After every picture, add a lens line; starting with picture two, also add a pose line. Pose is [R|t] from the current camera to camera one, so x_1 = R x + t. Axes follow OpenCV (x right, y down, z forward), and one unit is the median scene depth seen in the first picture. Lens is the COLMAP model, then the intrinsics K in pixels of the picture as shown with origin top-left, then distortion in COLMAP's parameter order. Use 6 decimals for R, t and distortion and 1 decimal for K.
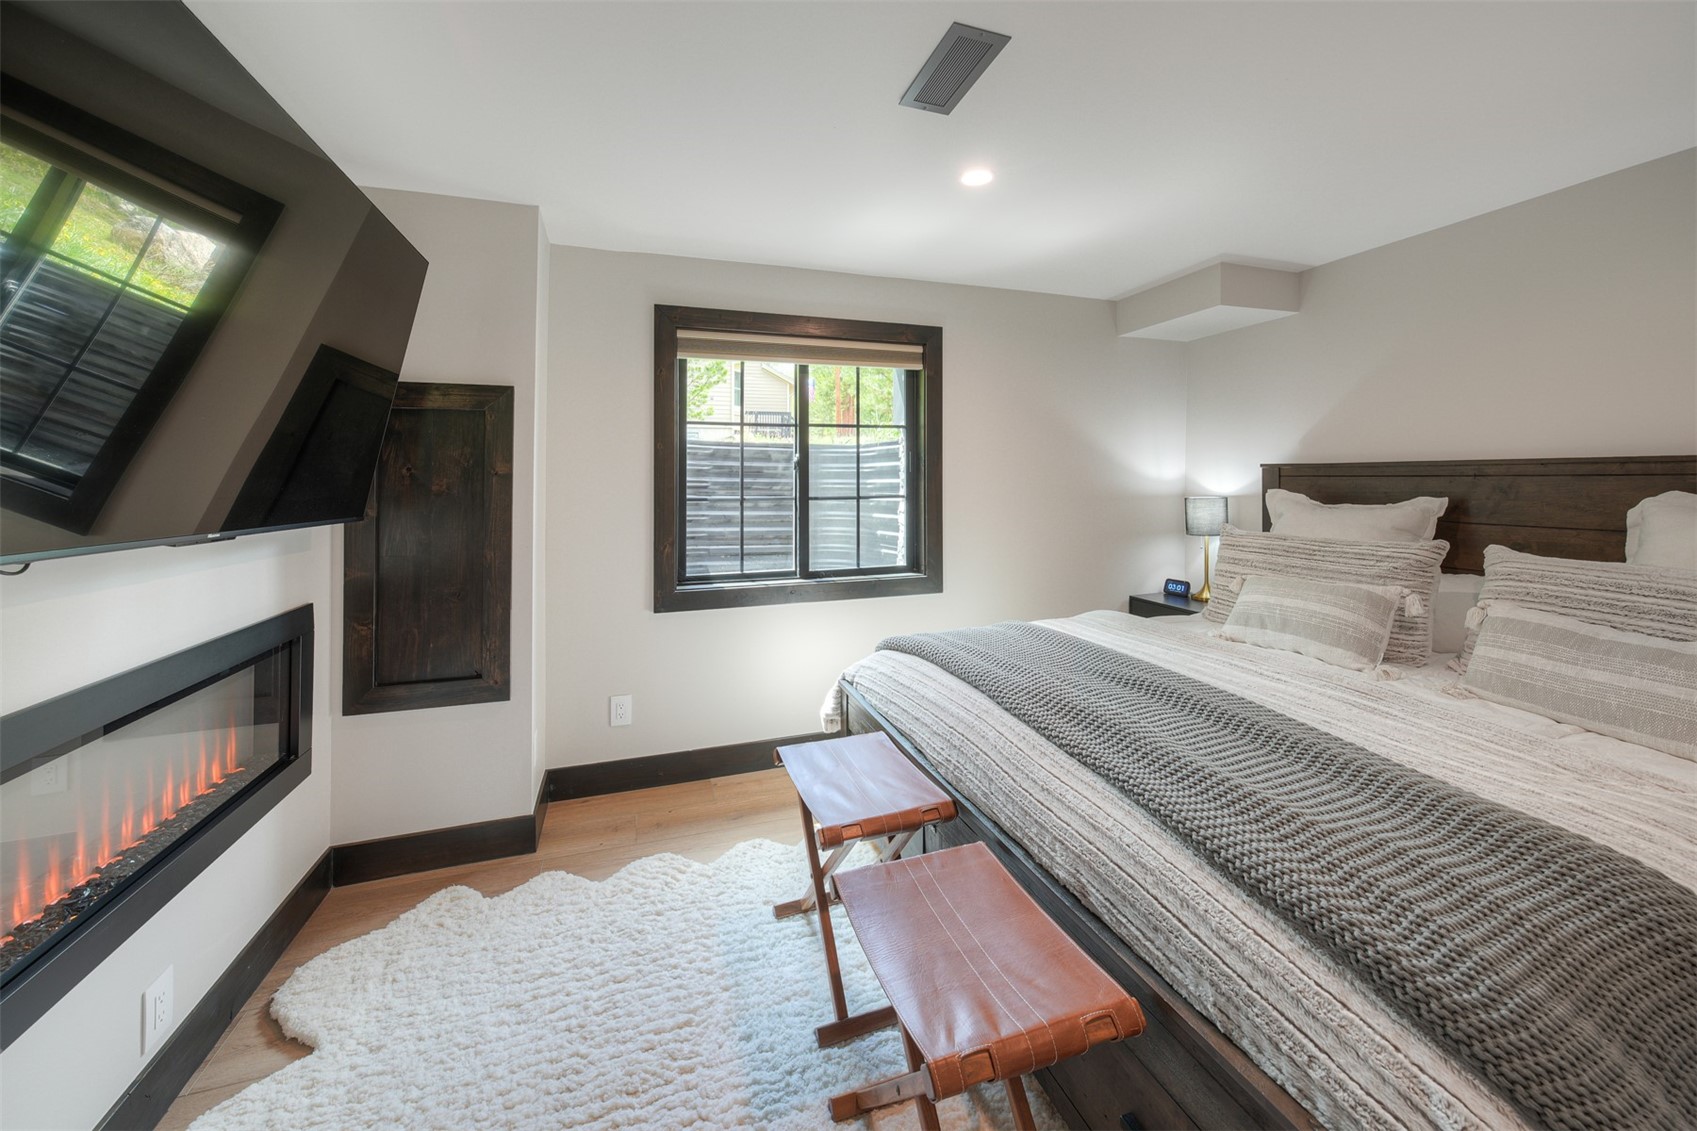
lens RADIAL K [[636.8, 0, 861.4], [0, 636.8, 475.9], [0, 0, 1]] dist [0.000803, 0.000054]
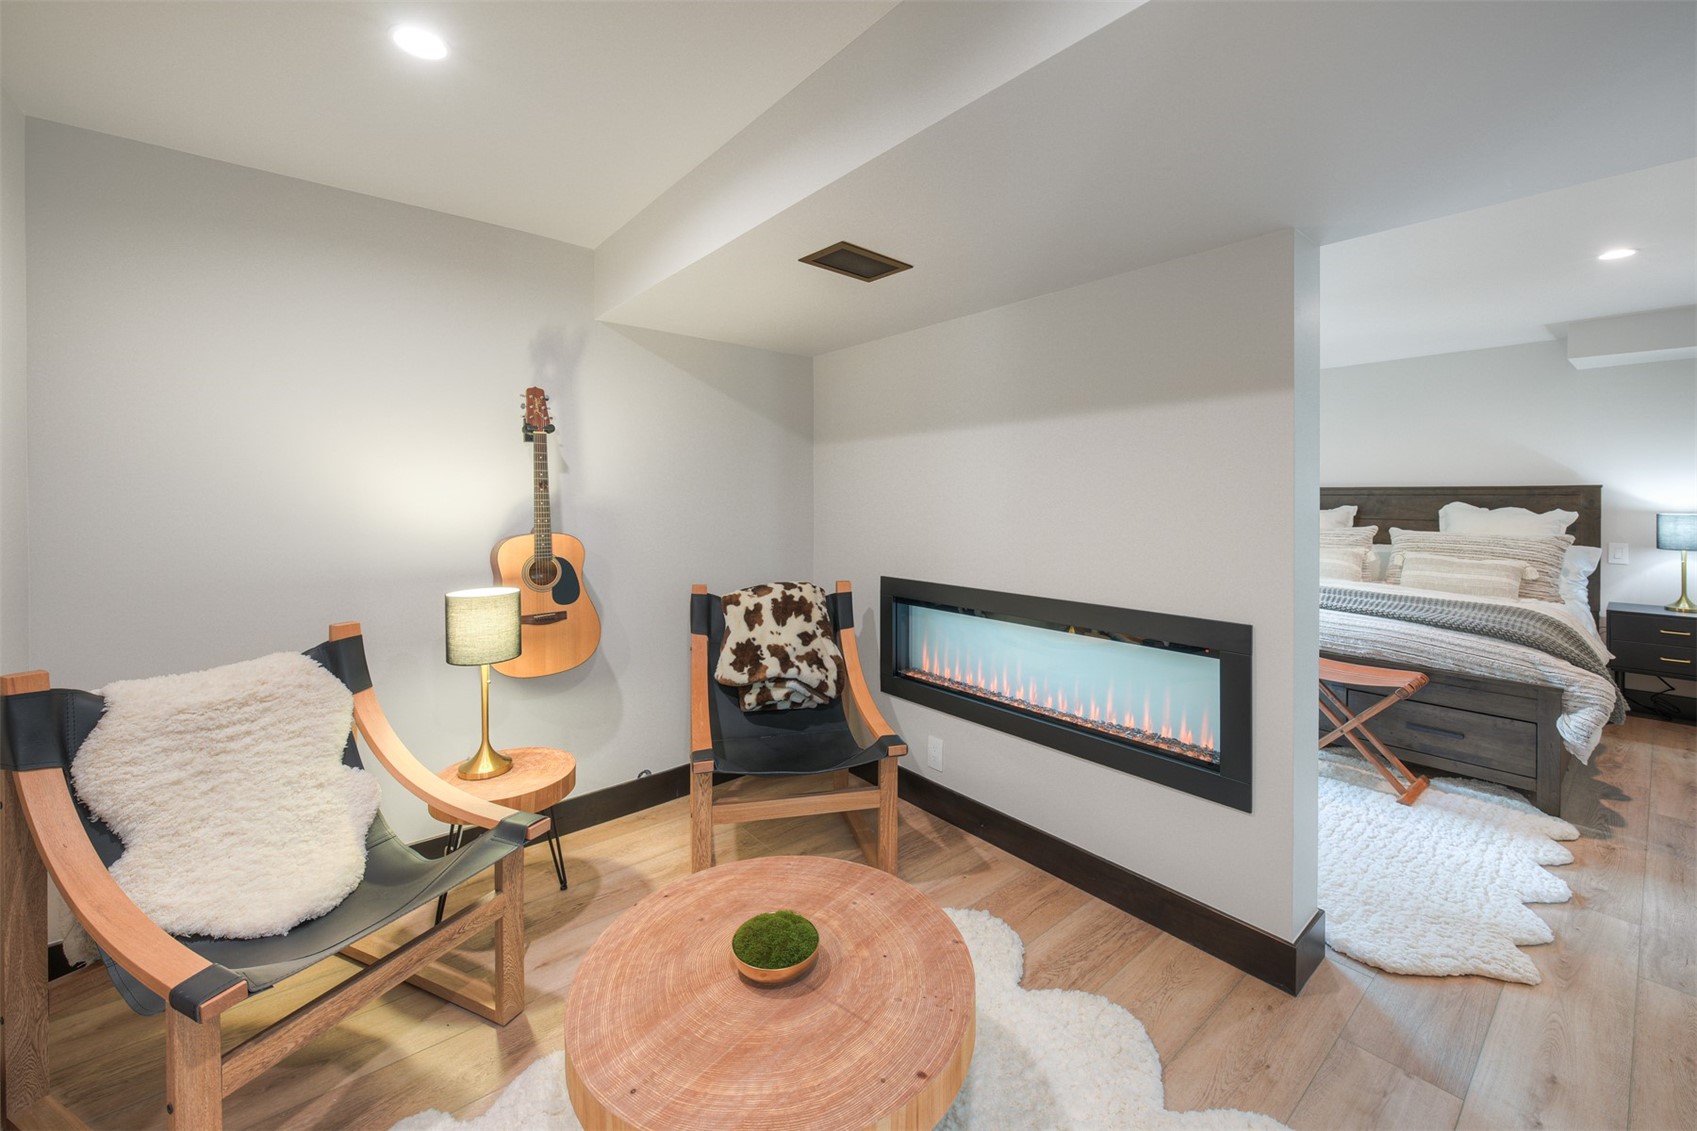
lens RADIAL K [[673.6, 0, 846.7], [0, 673.6, 497.3], [0, 0, 1]] dist [-0.000673, -0.000031]
pose [[0.933510, -0.002123, 0.358545, -1.563474], [-0.001703, 0.999945, 0.010357, -0.013849], [-0.358548, -0.010279, 0.933455, -0.462665]]
